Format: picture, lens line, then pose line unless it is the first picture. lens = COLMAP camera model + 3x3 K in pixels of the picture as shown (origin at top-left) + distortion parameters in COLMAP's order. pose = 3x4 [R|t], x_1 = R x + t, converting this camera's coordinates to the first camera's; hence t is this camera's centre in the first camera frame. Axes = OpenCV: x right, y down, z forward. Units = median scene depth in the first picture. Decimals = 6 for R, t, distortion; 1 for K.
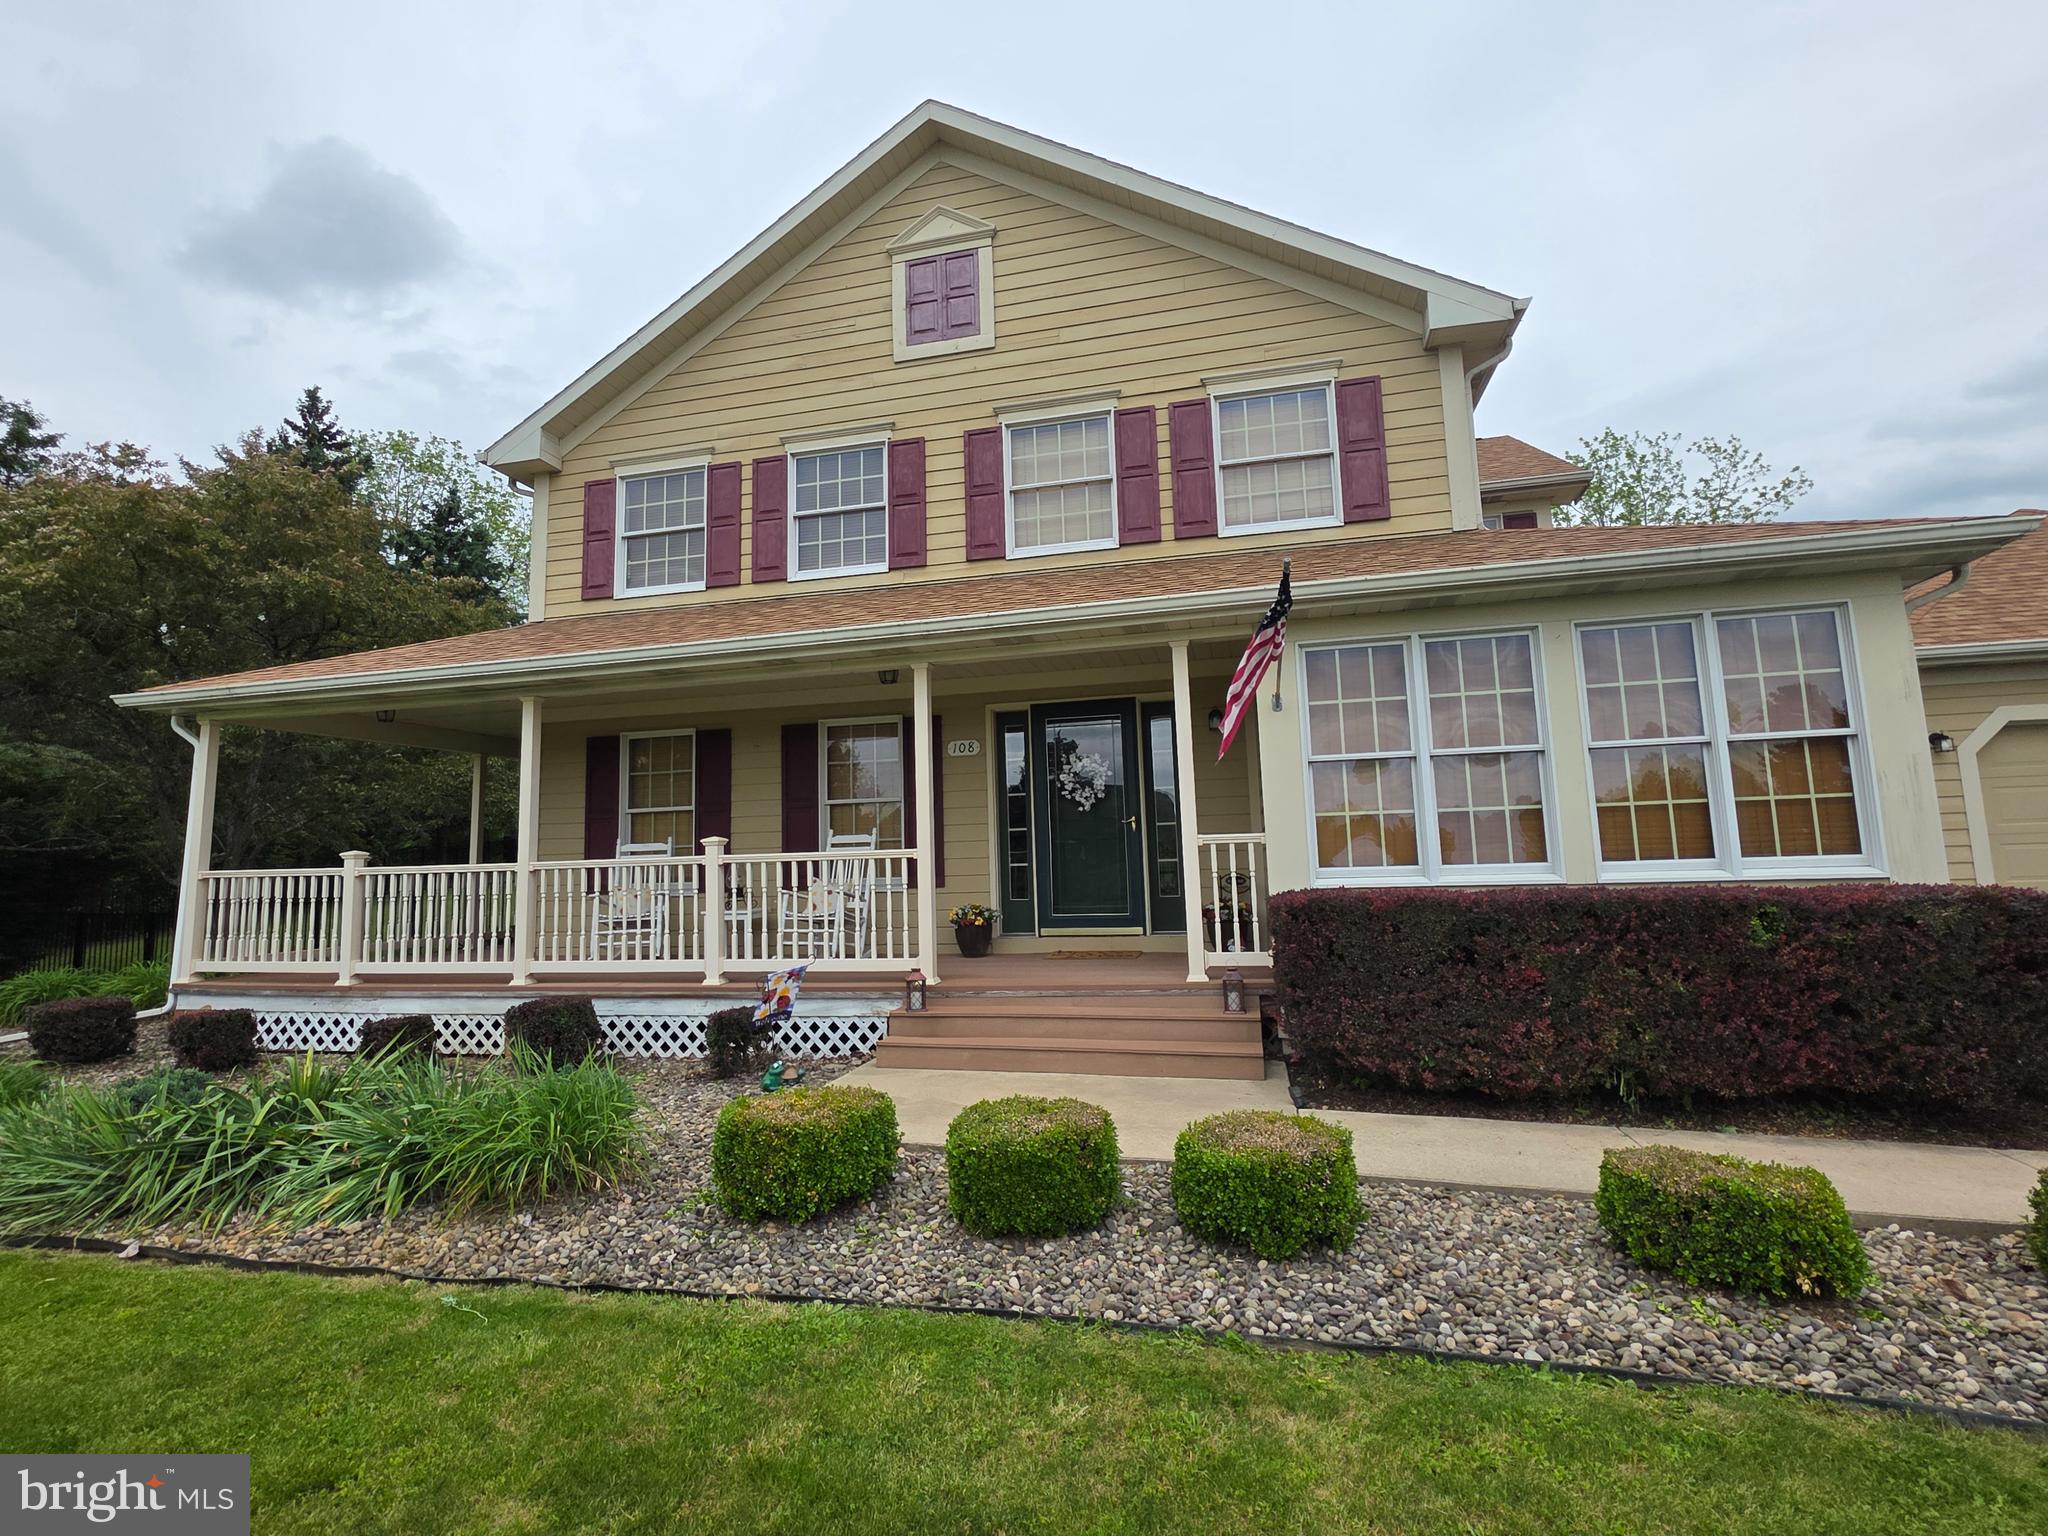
lens RADIAL K [[984.7, 0, 1000.7], [0, 984.7, 742.4], [0, 0, 1]] dist [0.004019, 0.000216]
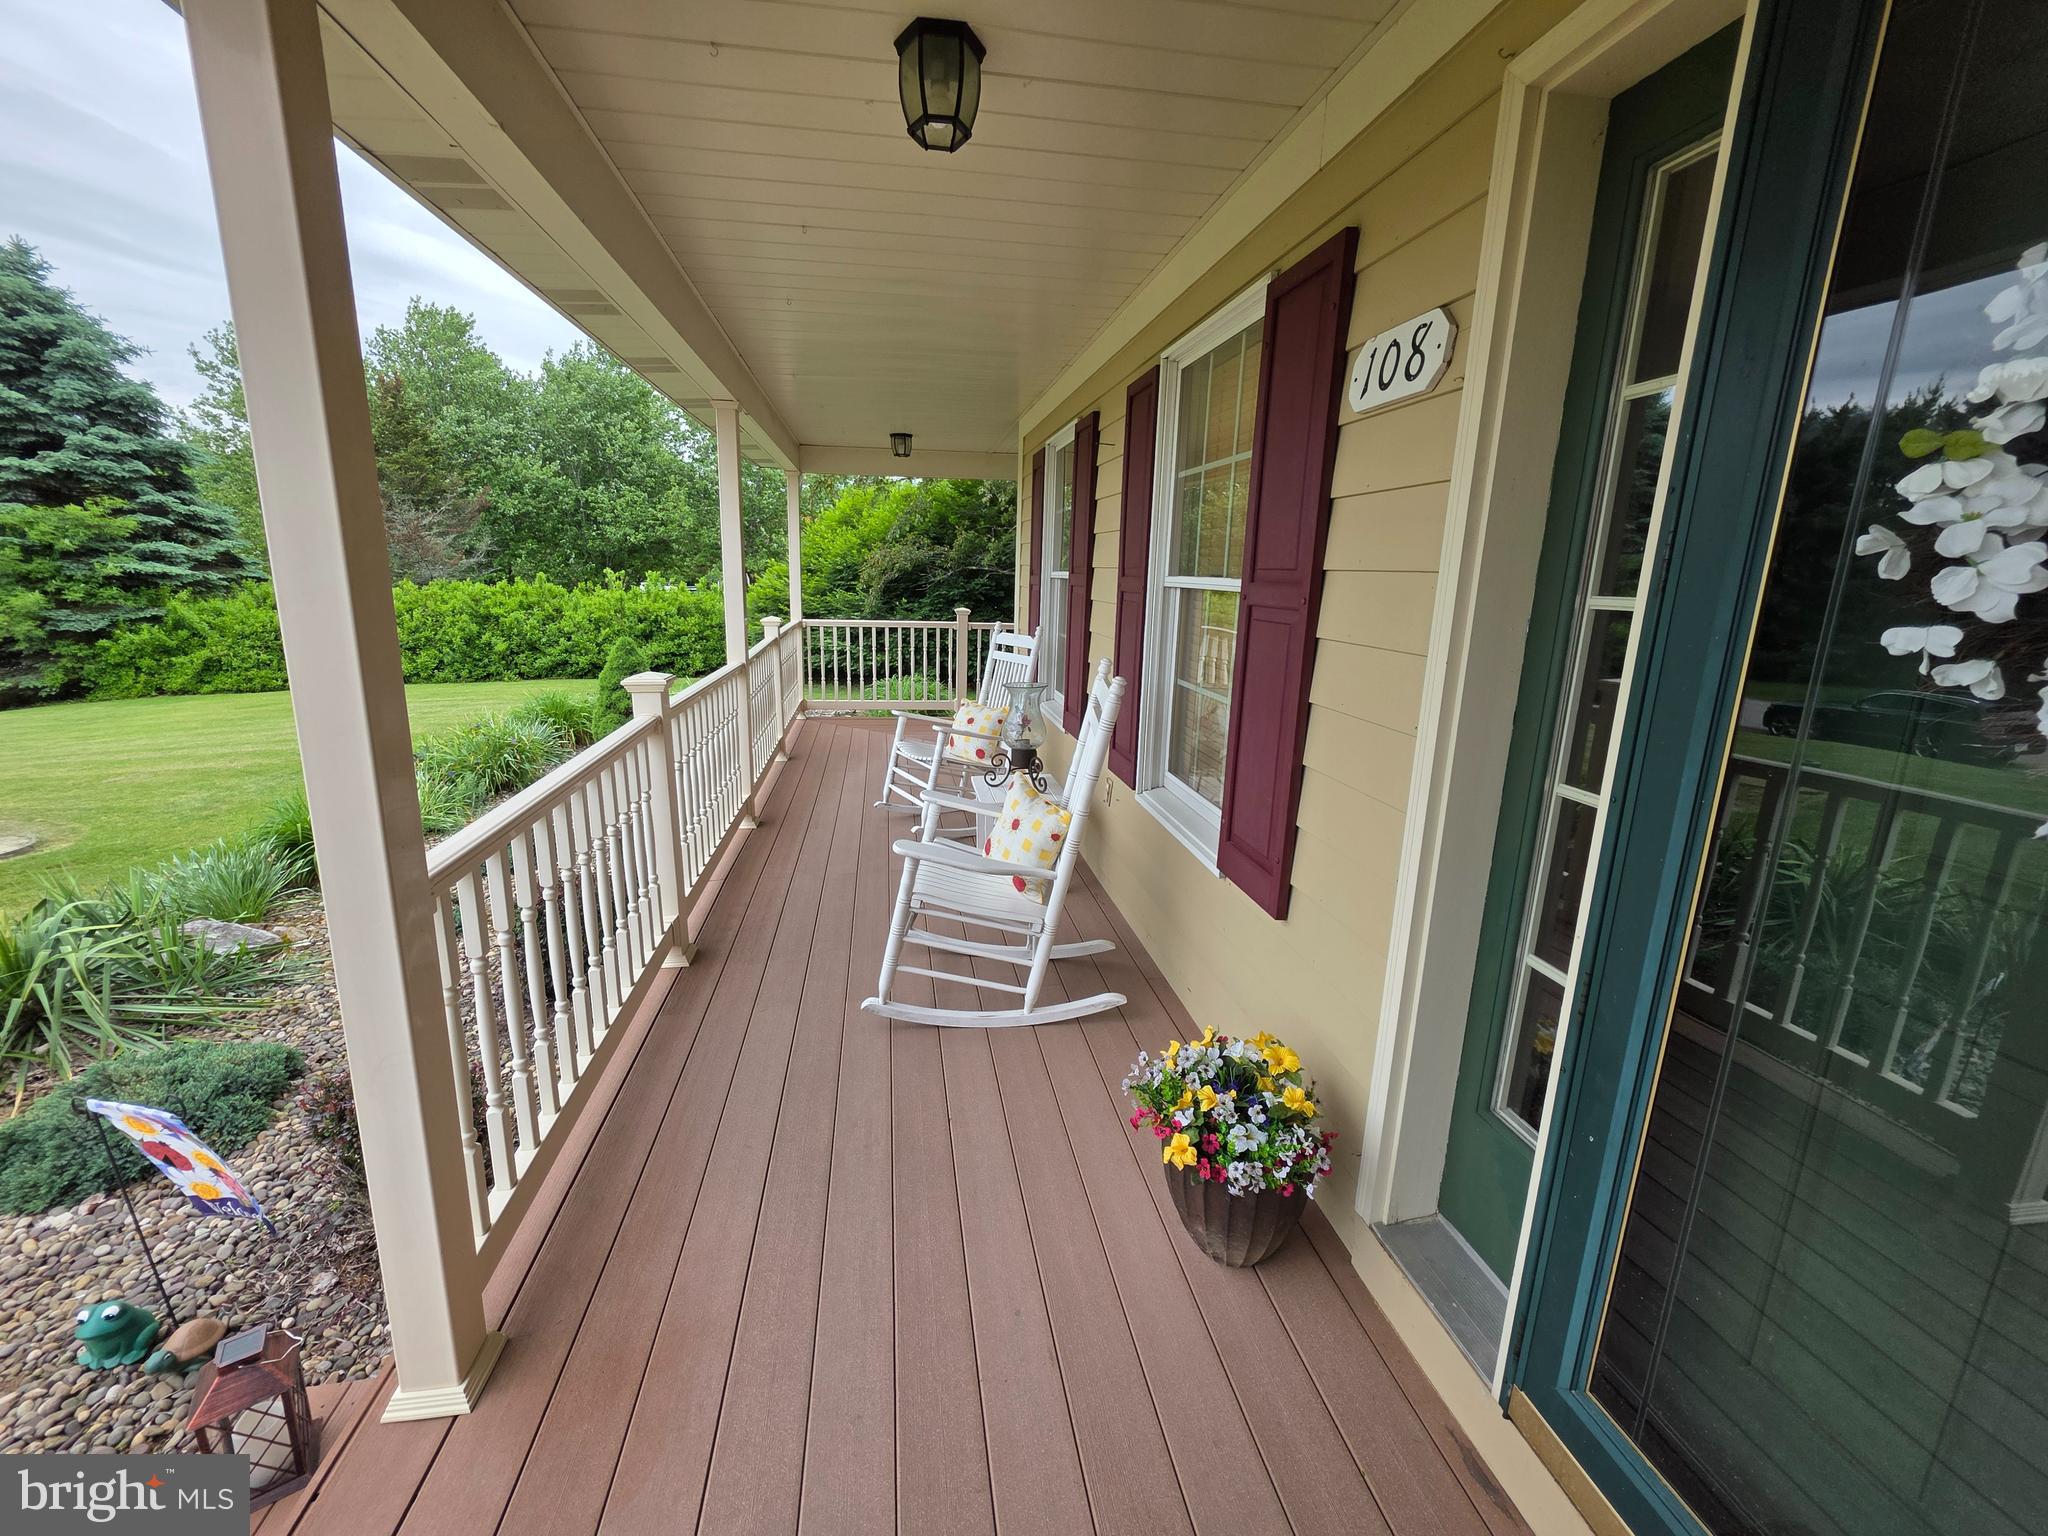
lens RADIAL K [[817.8, 0, 1012.3], [0, 817.8, 749.1], [0, 0, 1]] dist [0.002179, -0.000069]
pose [[0.389125, 0.233970, -0.890977, 0.103772], [0.081195, 0.954732, 0.286173, 0.026758], [0.917600, -0.183700, 0.352513, 0.823892]]
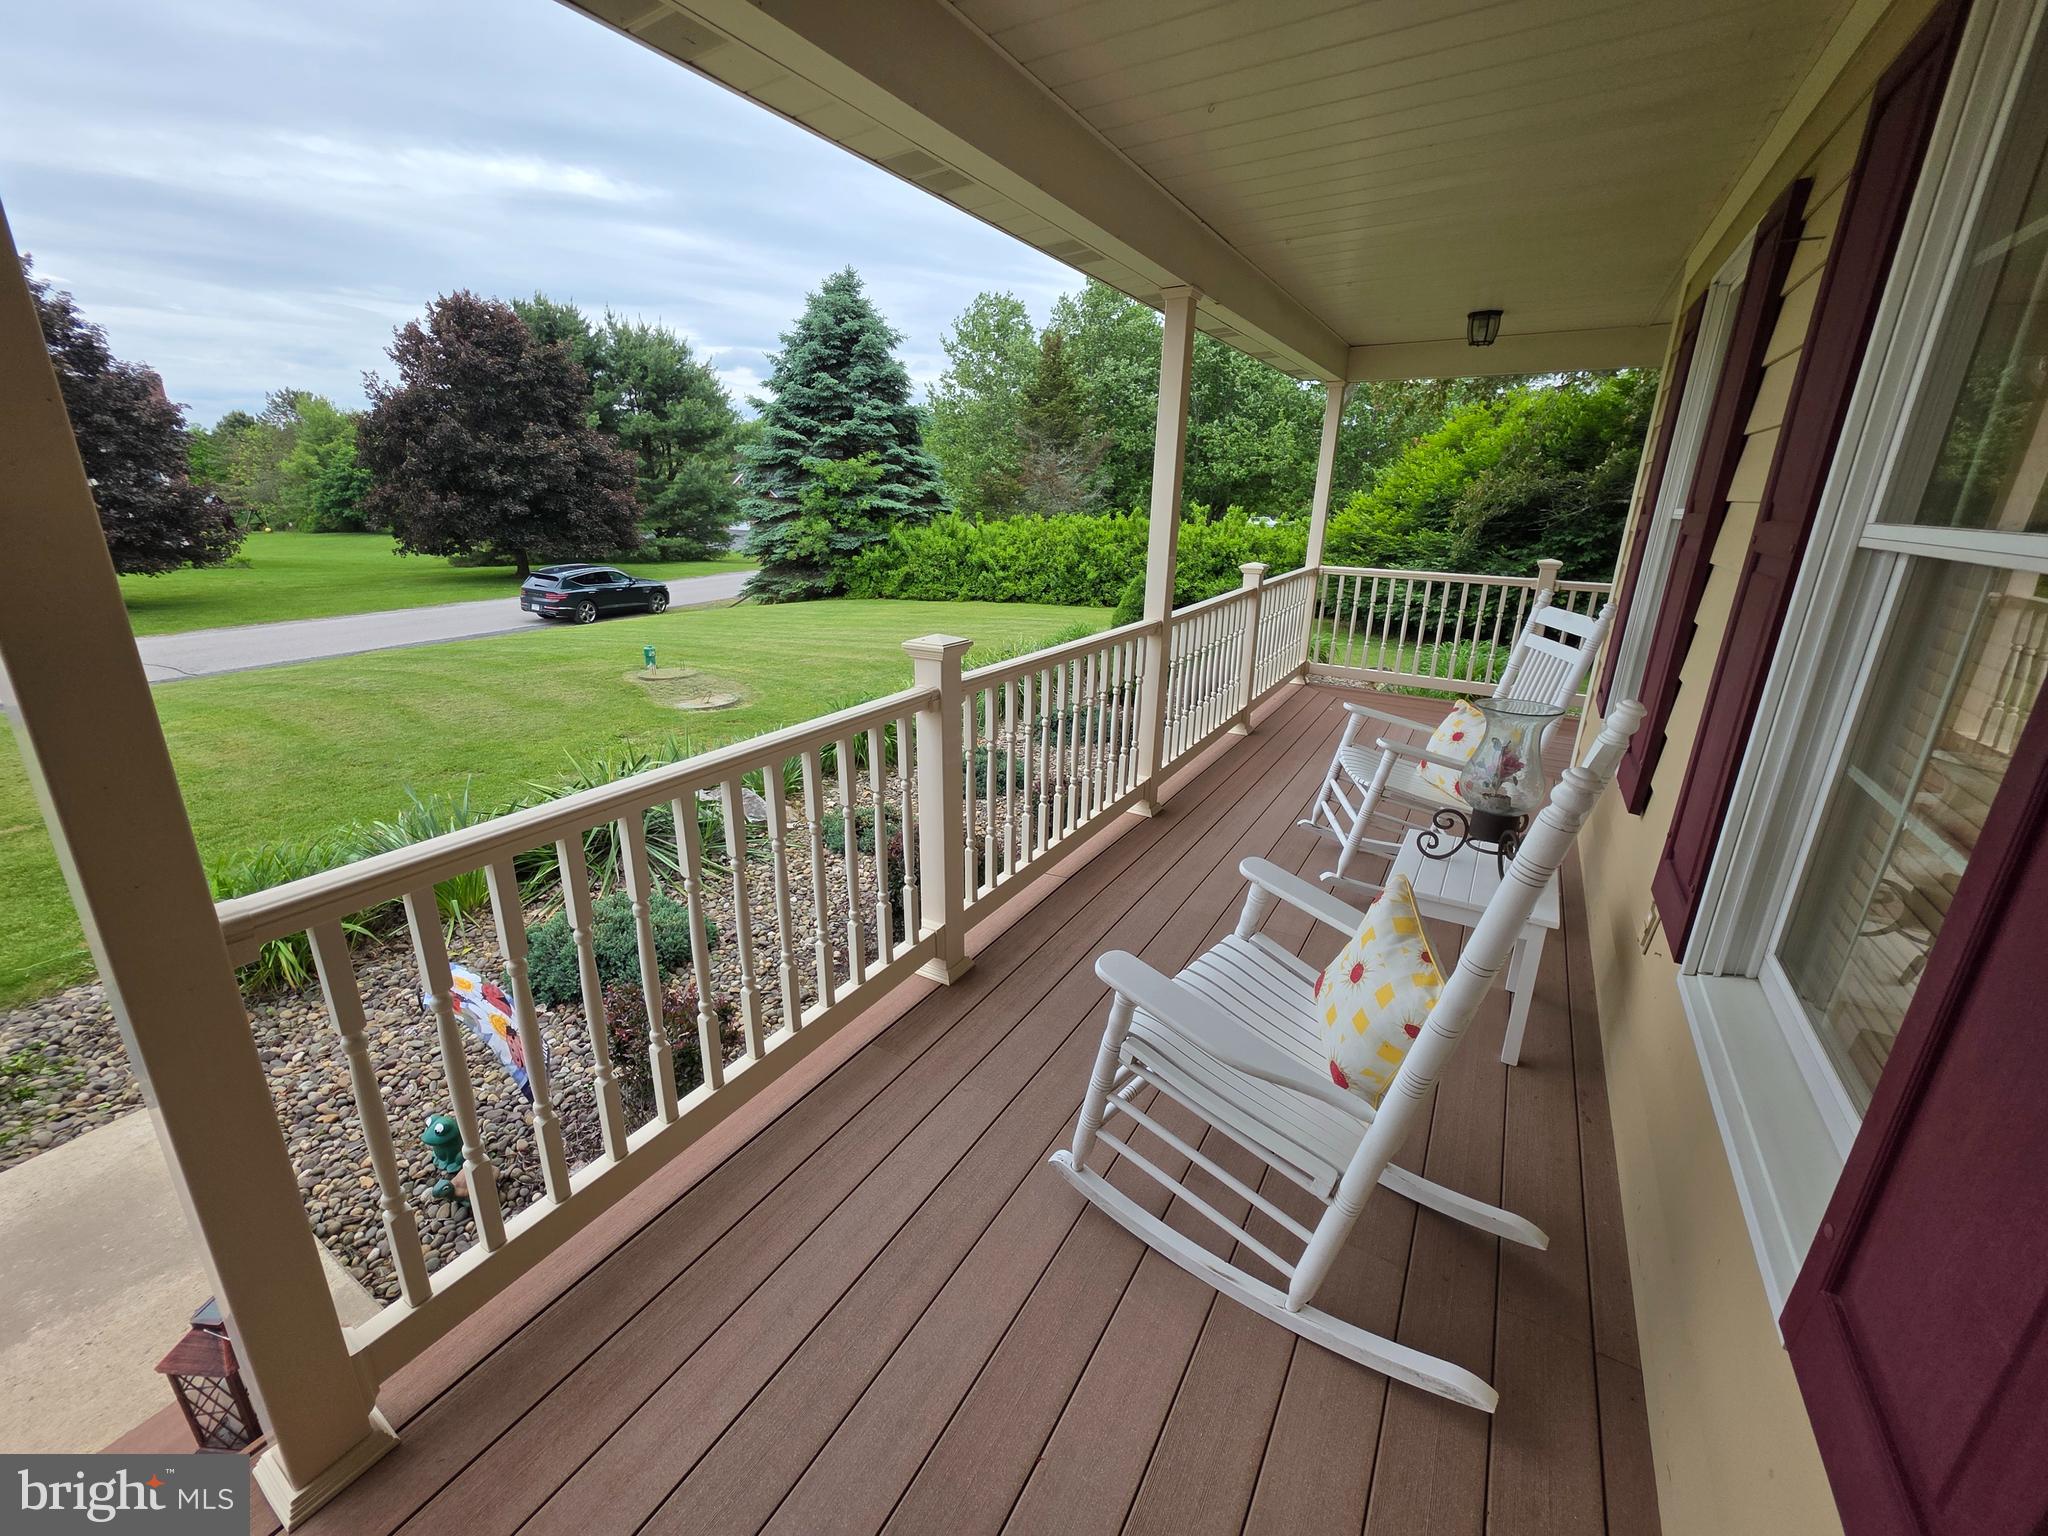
lens RADIAL K [[817.8, 0, 1012.3], [0, 817.8, 749.1], [0, 0, 1]] dist [0.002179, -0.000069]
pose [[-0.295043, 0.309976, -0.903806, -0.000969], [0.111285, 0.950625, 0.289704, 0.039478], [0.948981, -0.015105, -0.314971, 0.914271]]
